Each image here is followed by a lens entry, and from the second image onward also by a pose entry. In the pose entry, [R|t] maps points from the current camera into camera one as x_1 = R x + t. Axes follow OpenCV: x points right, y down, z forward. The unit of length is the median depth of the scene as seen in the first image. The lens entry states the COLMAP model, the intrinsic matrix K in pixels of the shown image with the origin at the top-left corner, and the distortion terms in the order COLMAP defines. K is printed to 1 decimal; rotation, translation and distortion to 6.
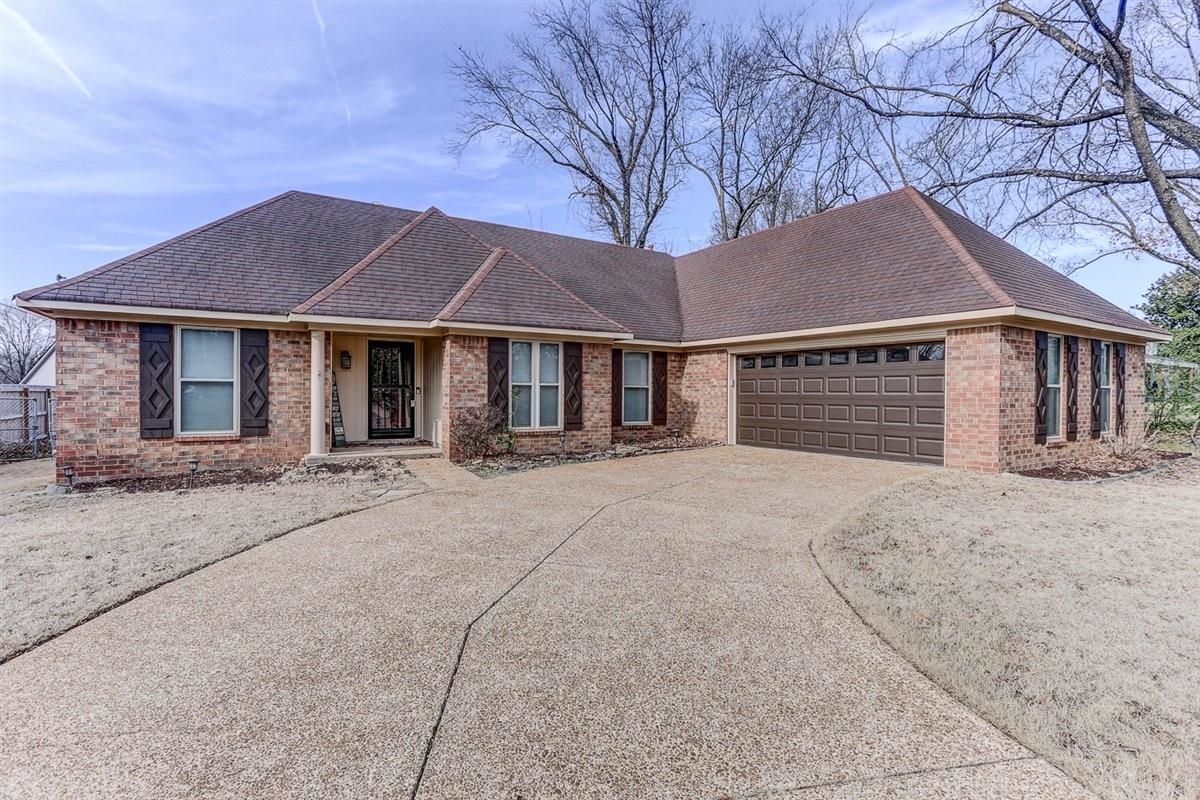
lens RADIAL K [[588.9, 0, 618.1], [0, 588.9, 383.9], [0, 0, 1]] dist [-0.058836, 0.030163]
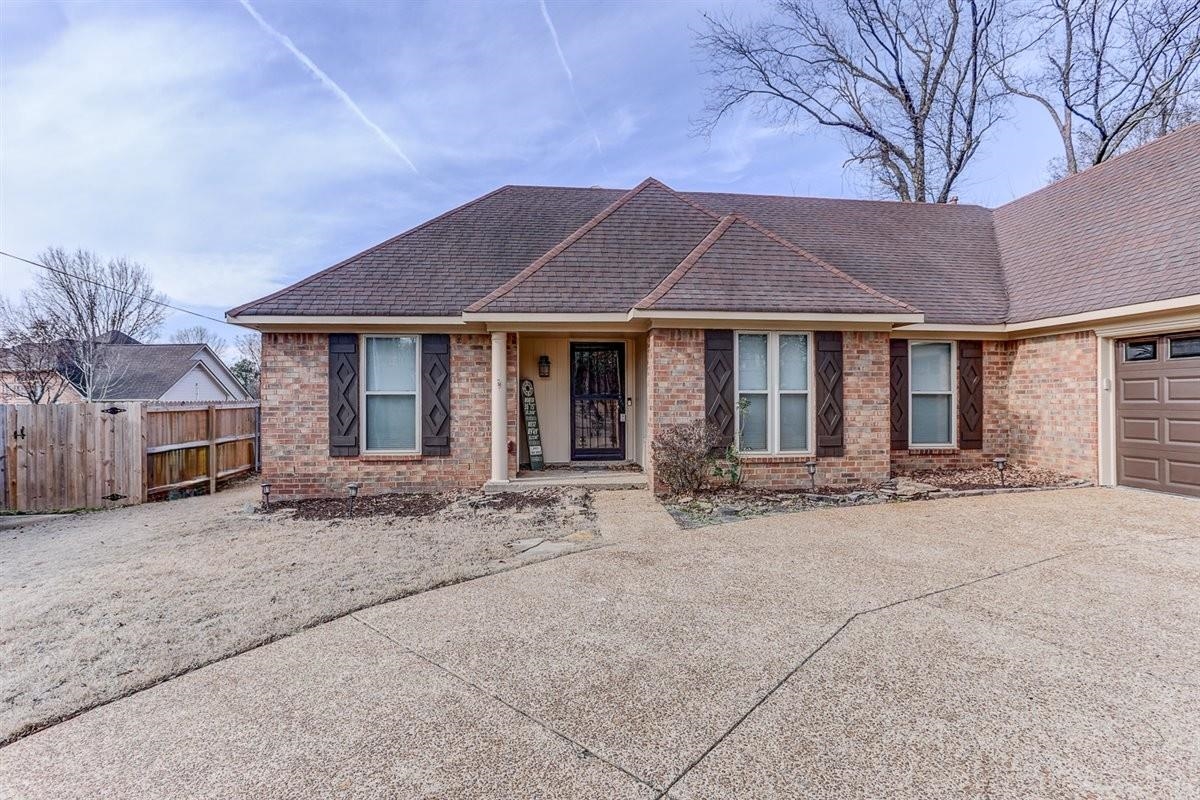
lens RADIAL K [[633.4, 0, 591.9], [0, 633.4, 396.6], [0, 0, 1]] dist [-0.060962, 0.043022]
pose [[0.888265, -0.011326, -0.459192, 0.016347], [0.015671, 0.999861, 0.005654, -0.001465], [0.459064, -0.012219, 0.888319, 0.206064]]
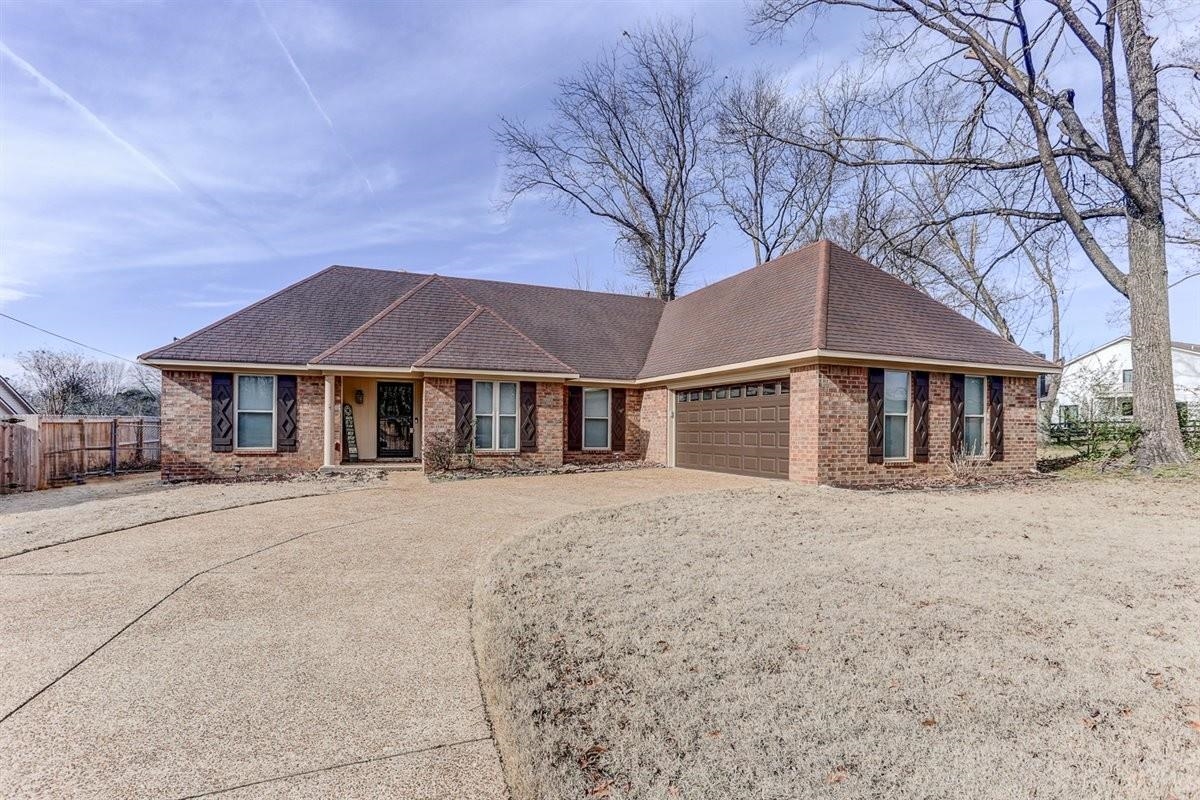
lens RADIAL K [[587.0, 0, 589.1], [0, 587.0, 400.6], [0, 0, 1]] dist [-0.058369, 0.033244]
pose [[0.985156, -0.006330, -0.171546, 0.267343], [0.000660, 0.999452, -0.033089, 0.011045], [0.171661, 0.032485, 0.984620, -0.205670]]
